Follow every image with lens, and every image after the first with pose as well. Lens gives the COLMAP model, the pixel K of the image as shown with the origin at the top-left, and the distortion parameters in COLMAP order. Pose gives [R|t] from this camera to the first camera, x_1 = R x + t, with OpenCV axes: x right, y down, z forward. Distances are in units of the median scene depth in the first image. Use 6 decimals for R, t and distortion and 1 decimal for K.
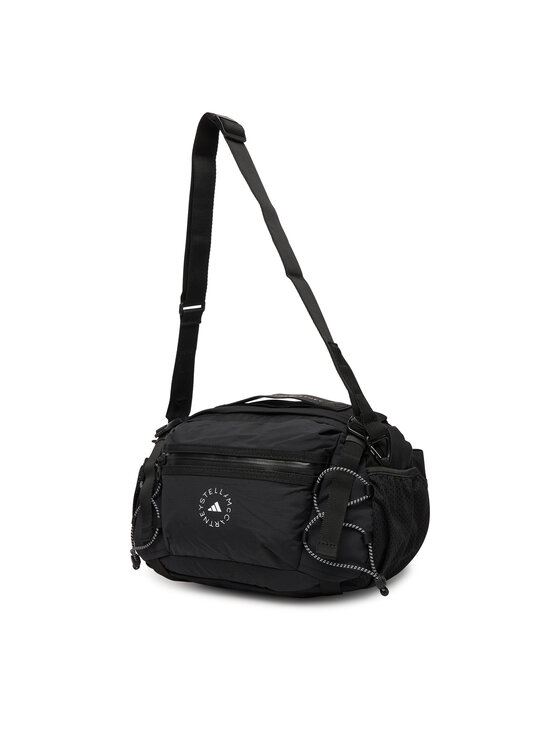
lens RADIAL K [[775.3, 0, 282.0], [0, 775.3, 376.2], [0, 0, 1]] dist [-0.012452, 0.000000]
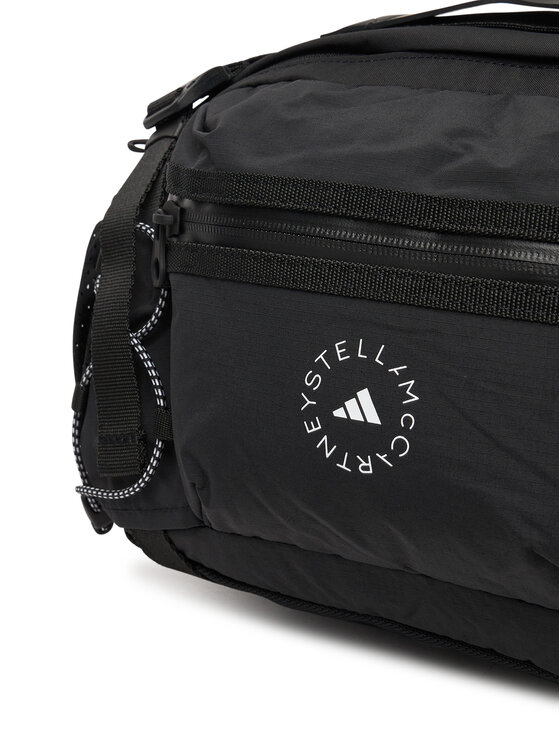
lens RADIAL K [[1699.6, 0, 280.1], [0, 1699.6, 371.7], [0, 0, 1]] dist [-0.079477, 0.000000]
pose [[0.996360, 0.018780, -0.083156, -0.062698], [0.004221, 0.963368, 0.268151, -0.010248], [0.085146, -0.267526, 0.959781, 0.398935]]
